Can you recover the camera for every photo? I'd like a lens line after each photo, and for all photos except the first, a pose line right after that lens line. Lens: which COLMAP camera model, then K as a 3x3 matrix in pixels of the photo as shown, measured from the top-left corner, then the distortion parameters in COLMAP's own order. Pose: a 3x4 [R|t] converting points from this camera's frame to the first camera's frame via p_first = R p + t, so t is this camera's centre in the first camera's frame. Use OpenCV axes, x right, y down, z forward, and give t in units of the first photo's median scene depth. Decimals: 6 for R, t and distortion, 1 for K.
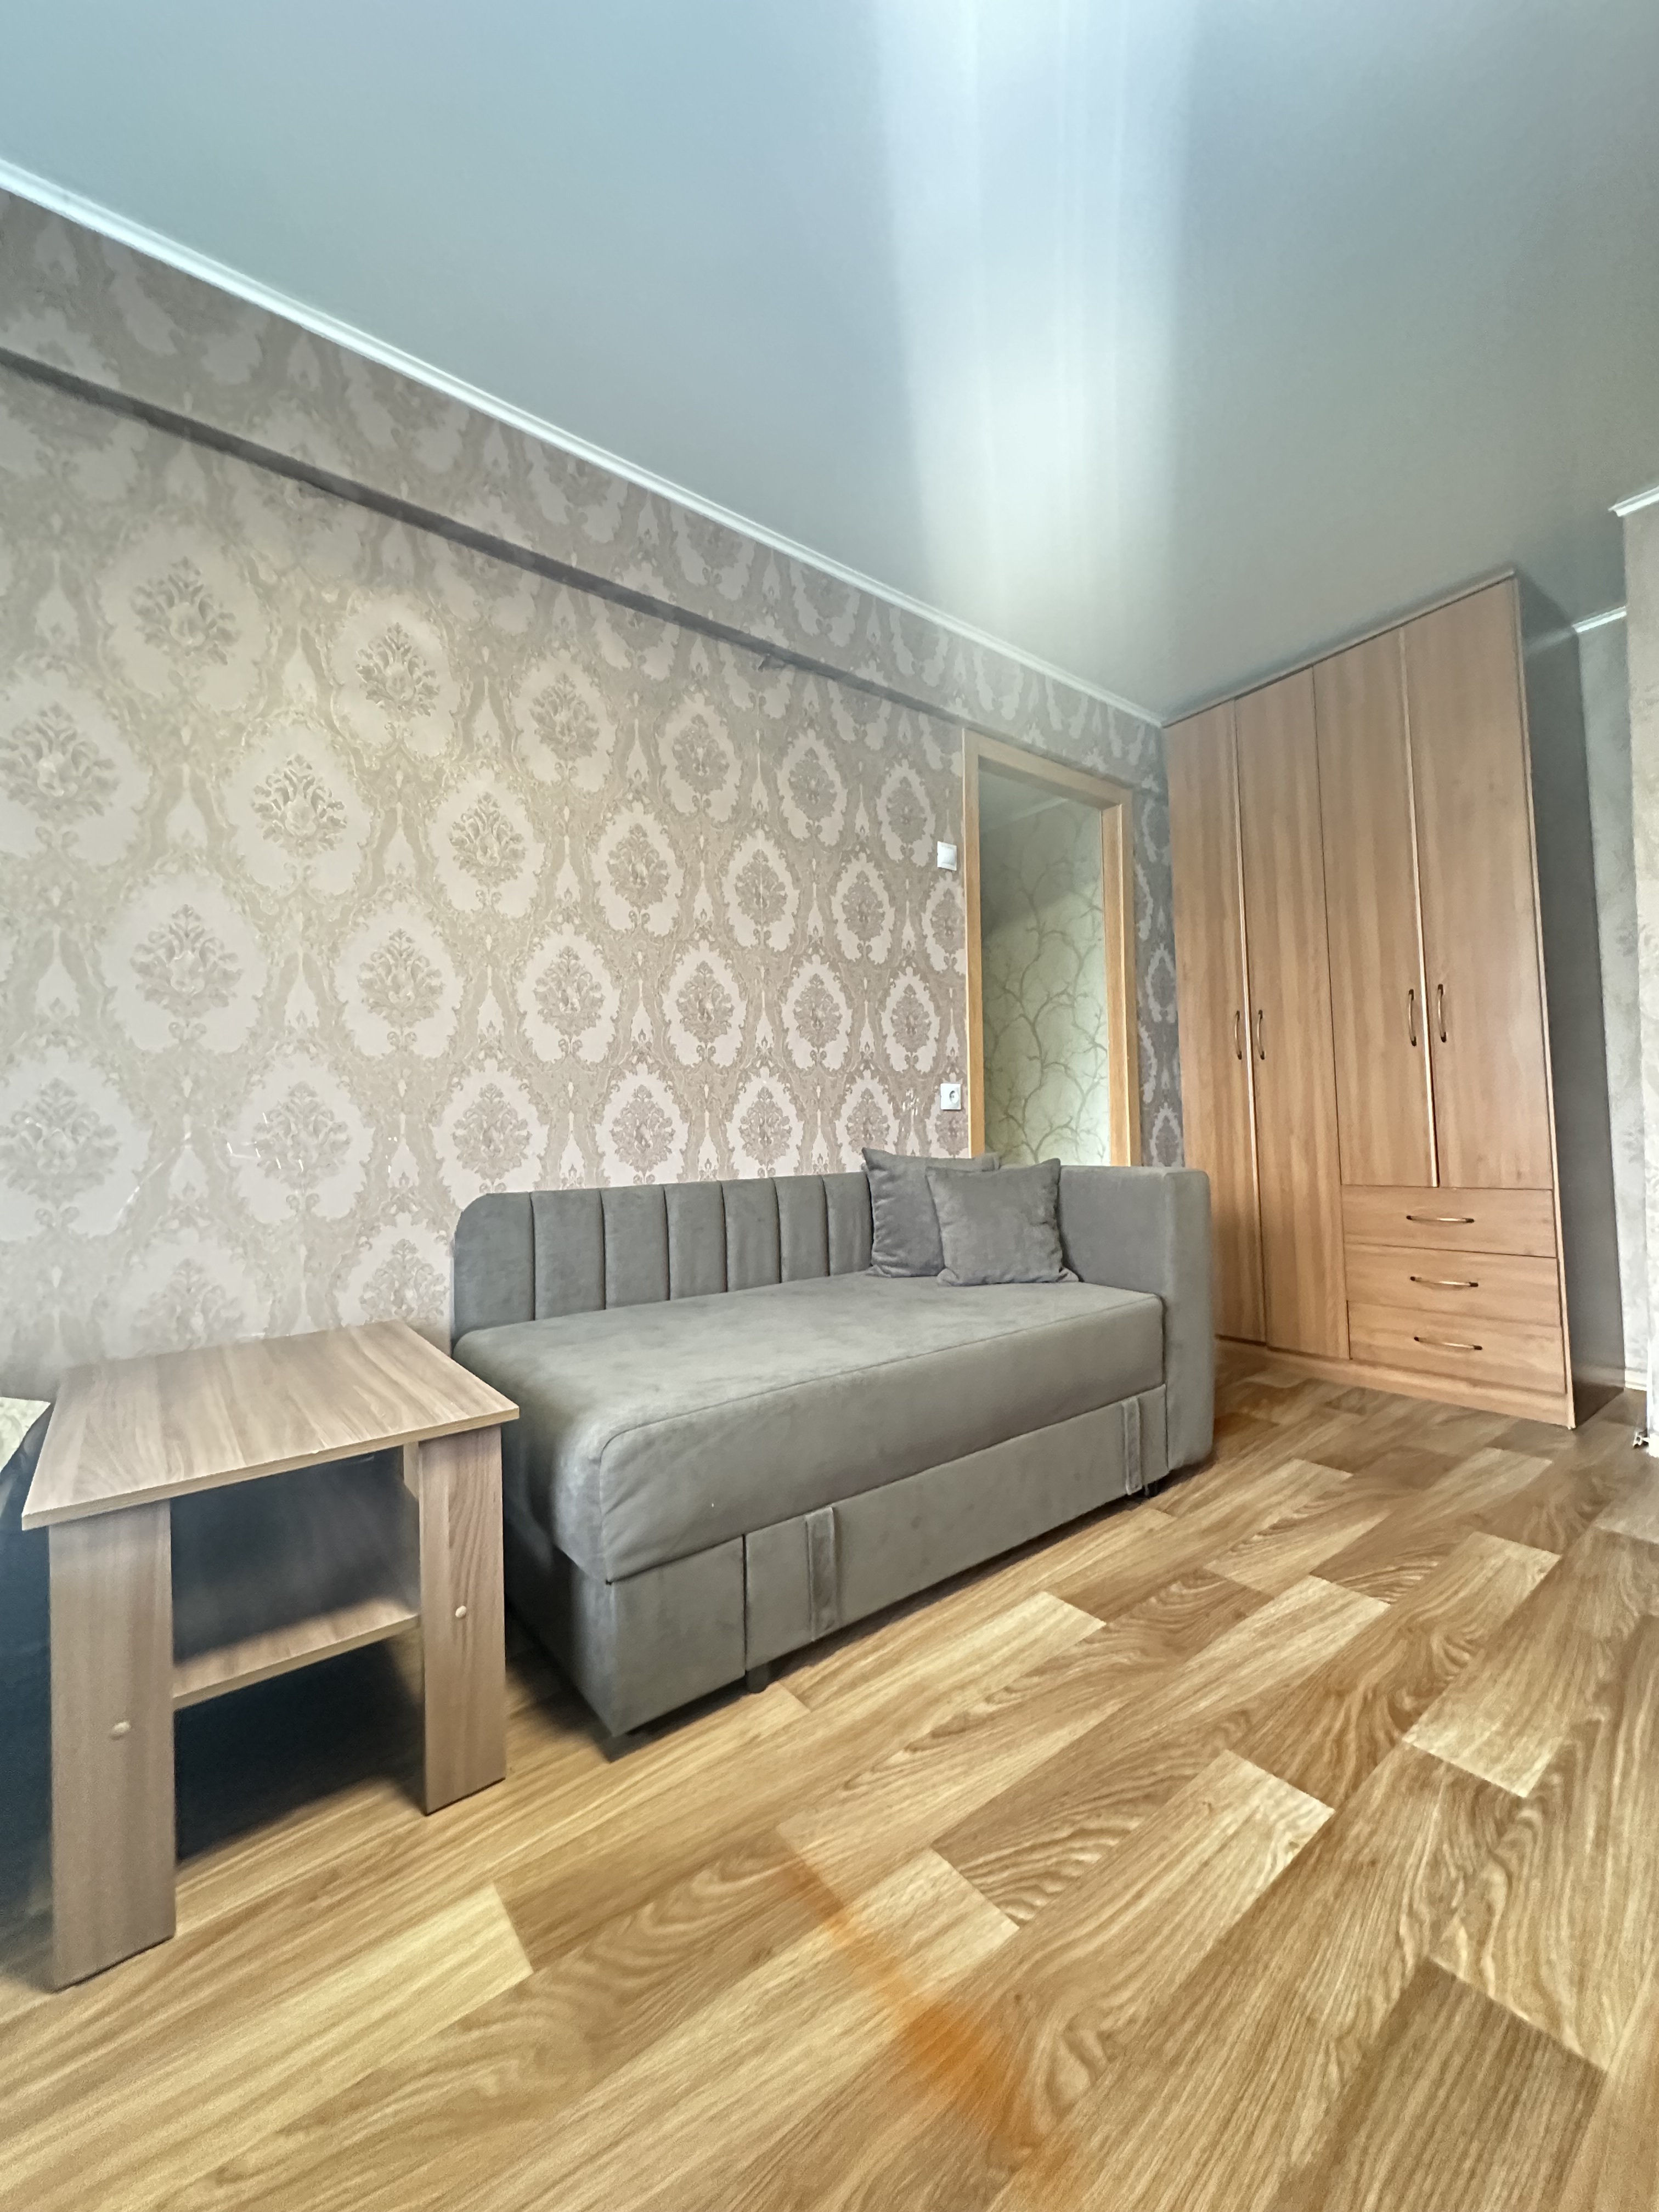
lens RADIAL K [[875.1, 0, 830.2], [0, 875.1, 1105.3], [0, 0, 1]] dist [-0.002151, 0.000464]
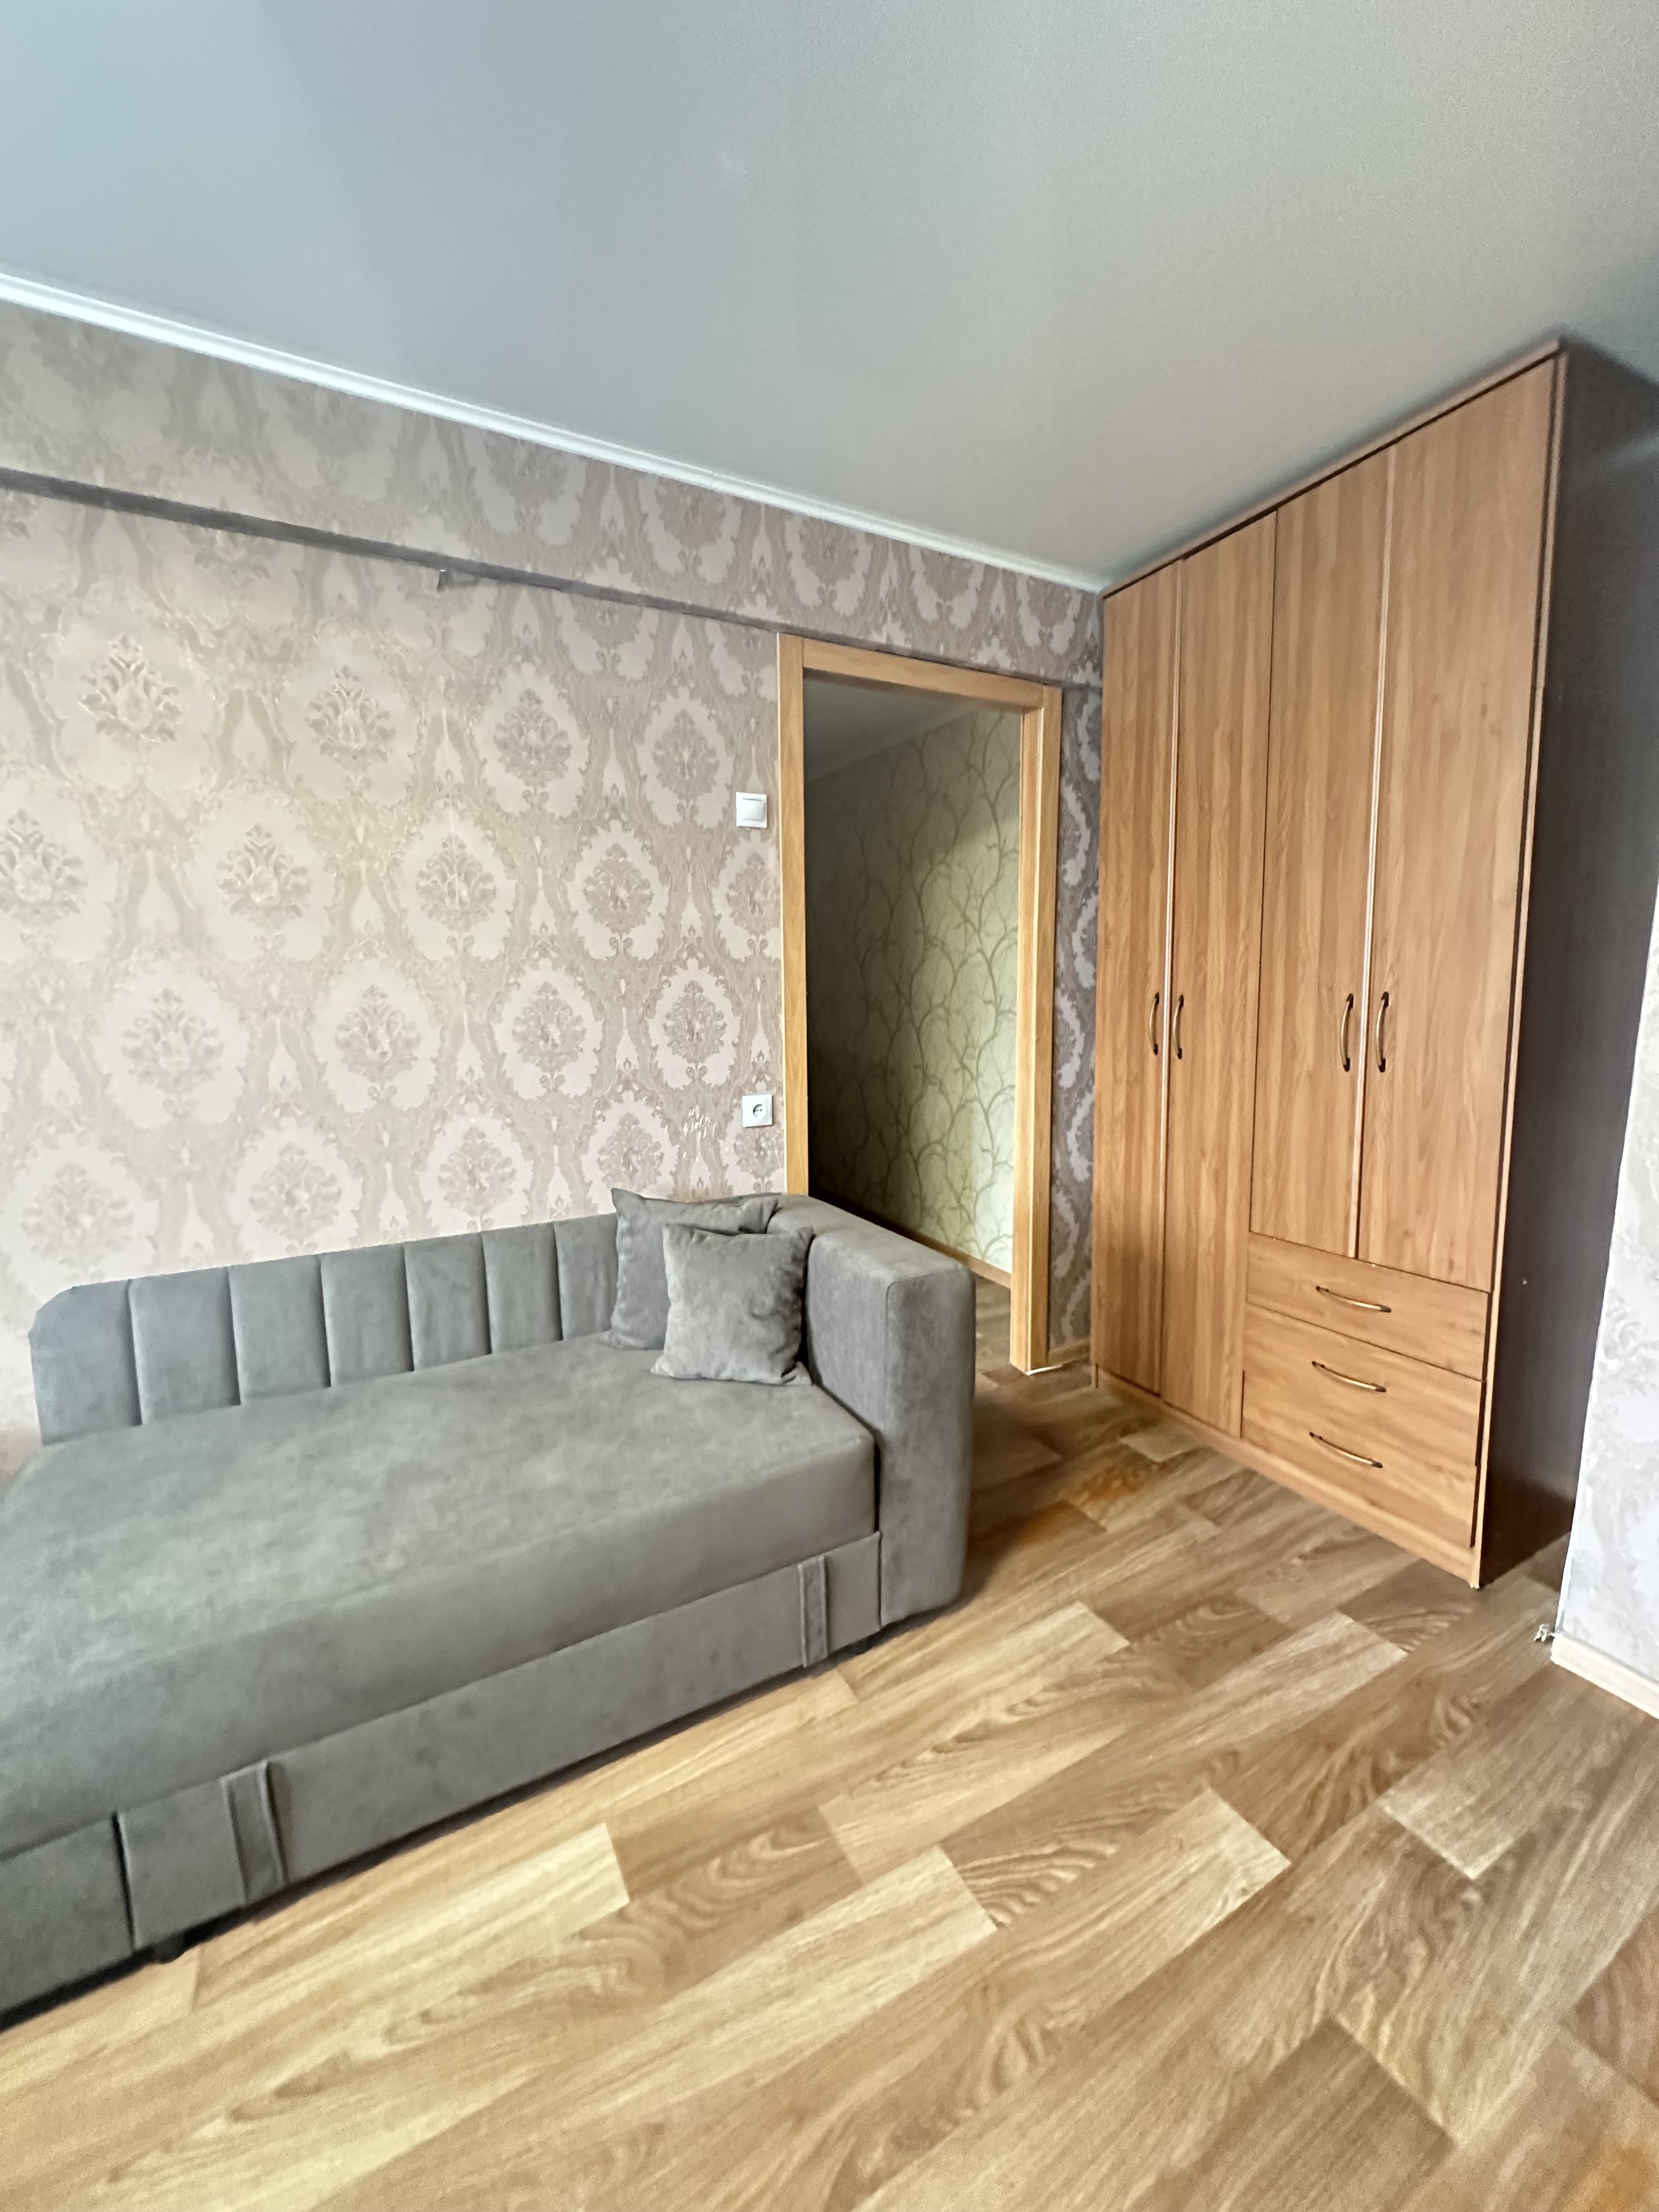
lens RADIAL K [[875.1, 0, 829.3], [0, 875.1, 1107.8], [0, 0, 1]] dist [-0.002151, 0.000464]
pose [[0.988089, 0.028420, -0.151238, 0.485787], [-0.002372, 0.985494, 0.169692, -0.226246], [0.153867, -0.167312, 0.973823, 0.285144]]
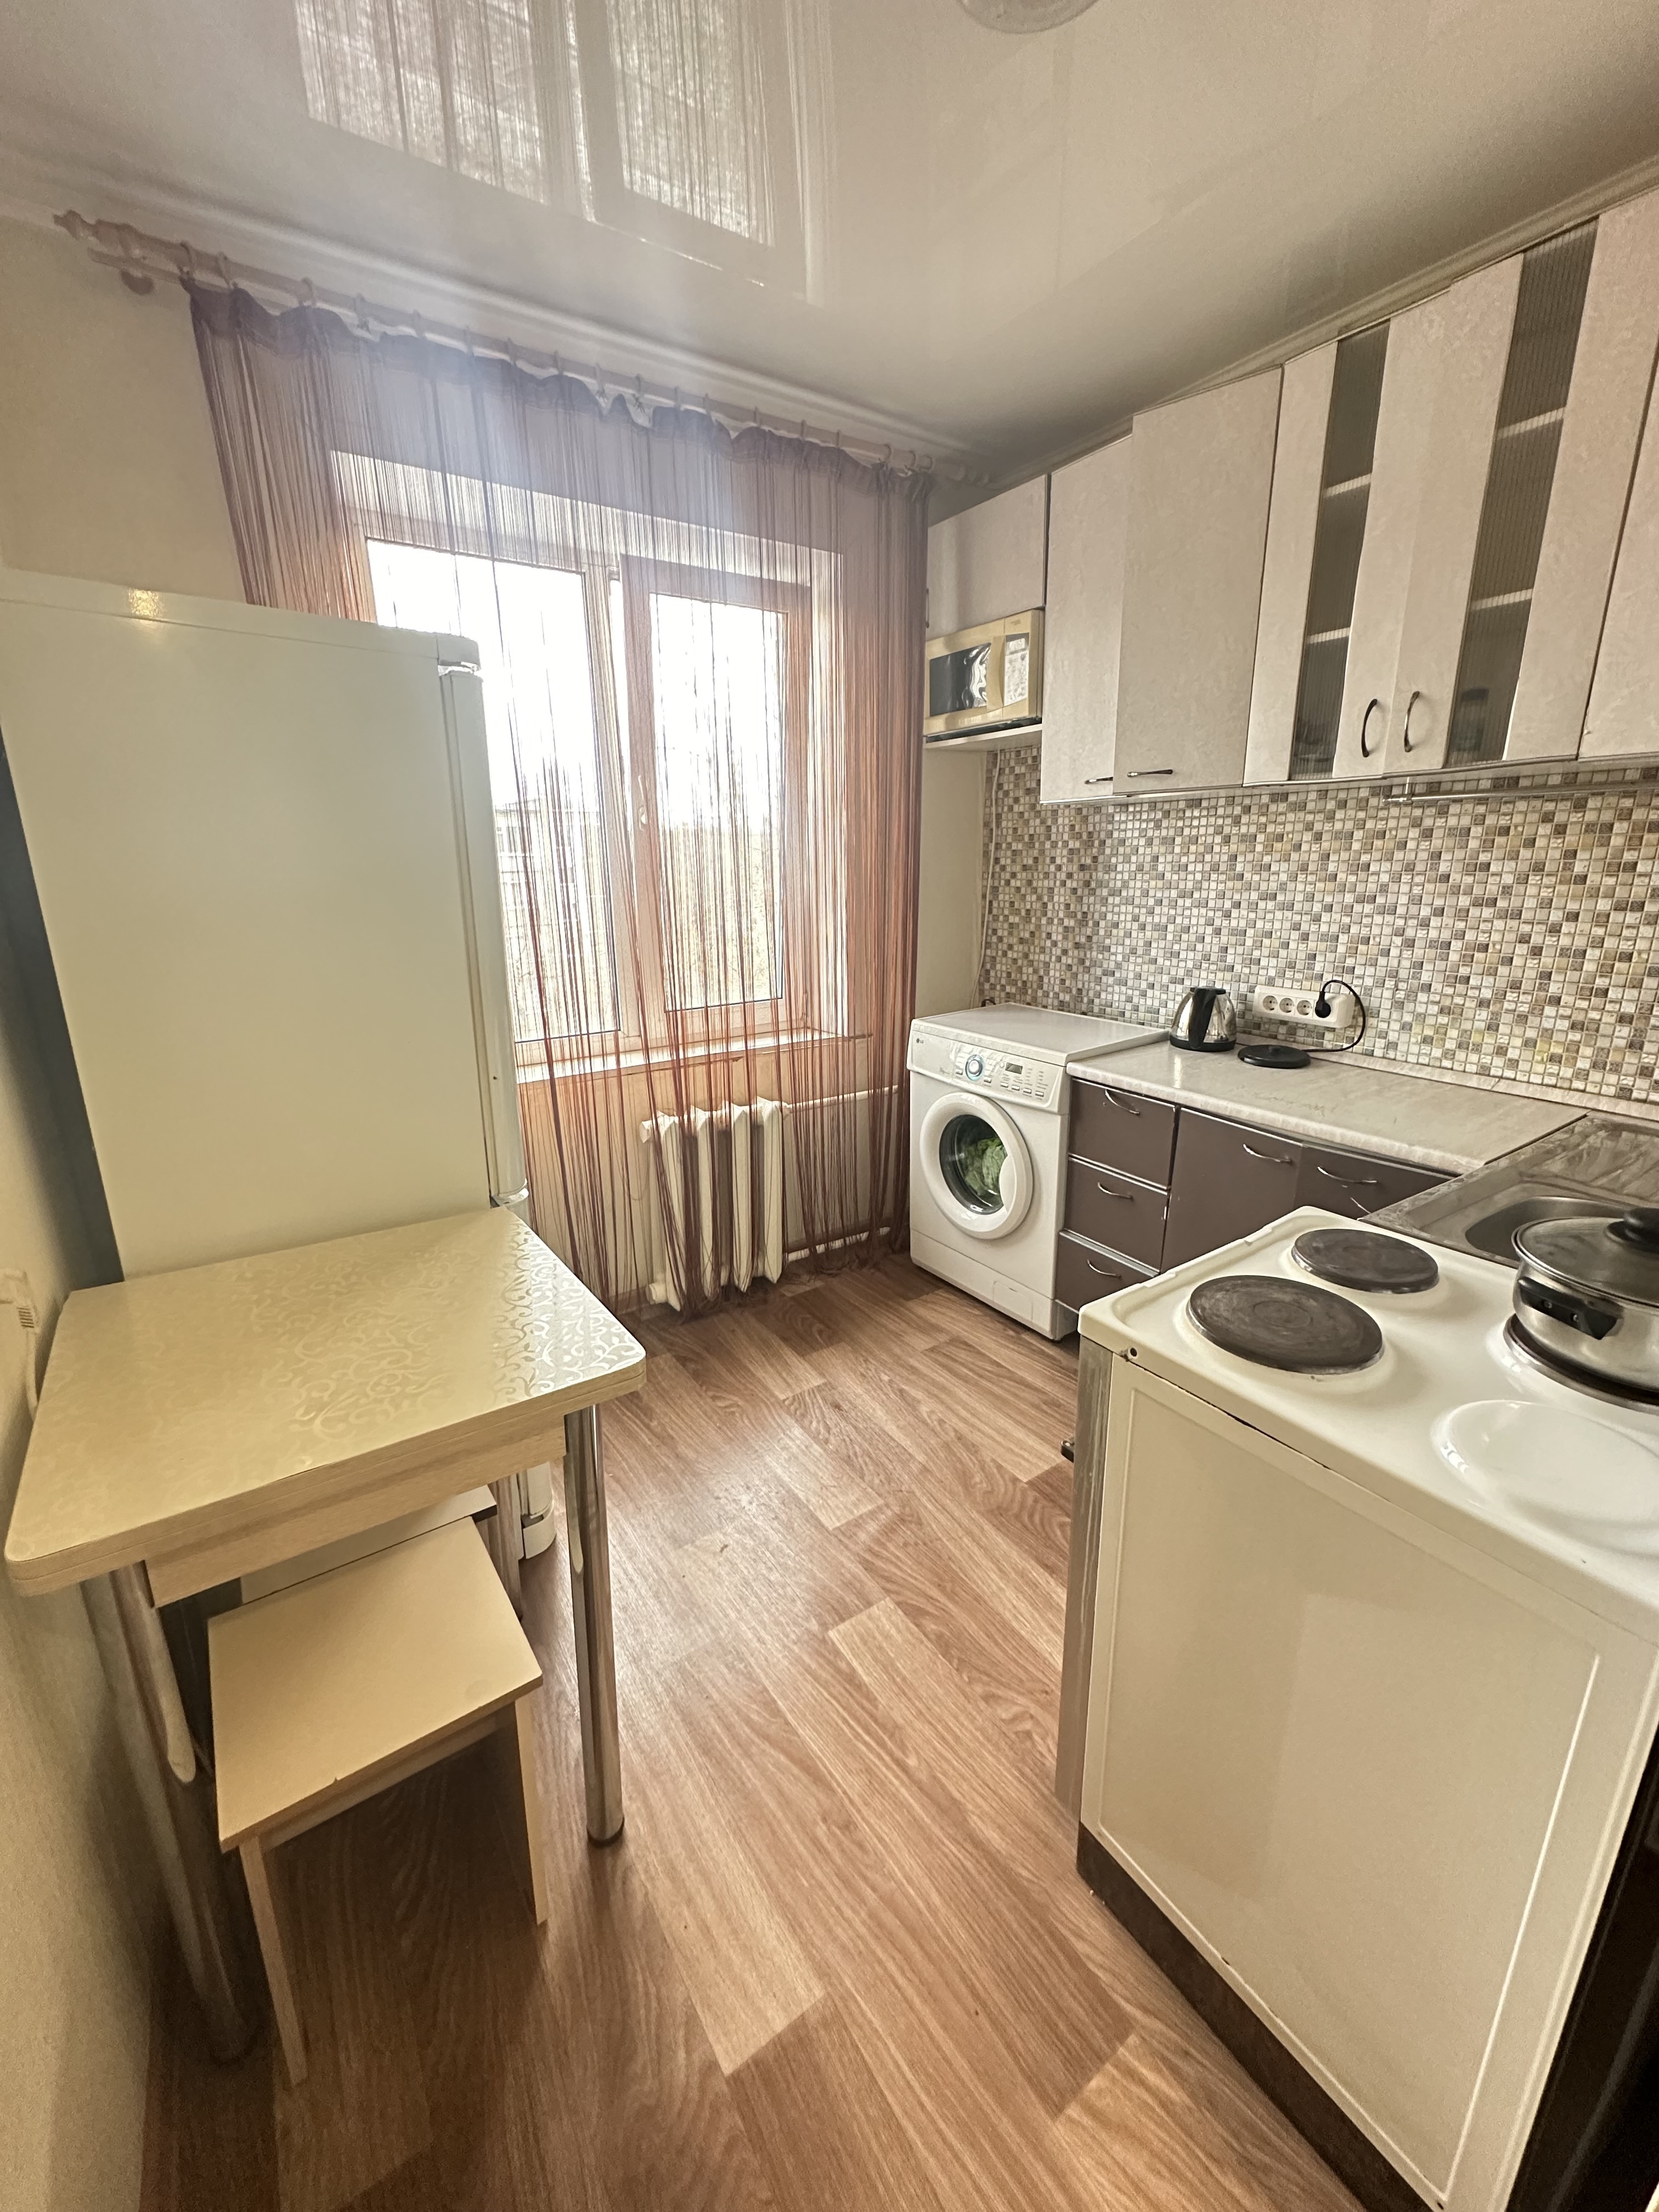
lens RADIAL K [[875.1, 0, 829.8], [0, 875.1, 1106.5], [0, 0, 1]] dist [-0.002151, 0.000464]
pose [[-0.059572, 0.318020, -0.946210, 1.092110], [0.036935, 0.947947, 0.316279, -0.269220], [0.997540, -0.016107, -0.068217, 0.653774]]
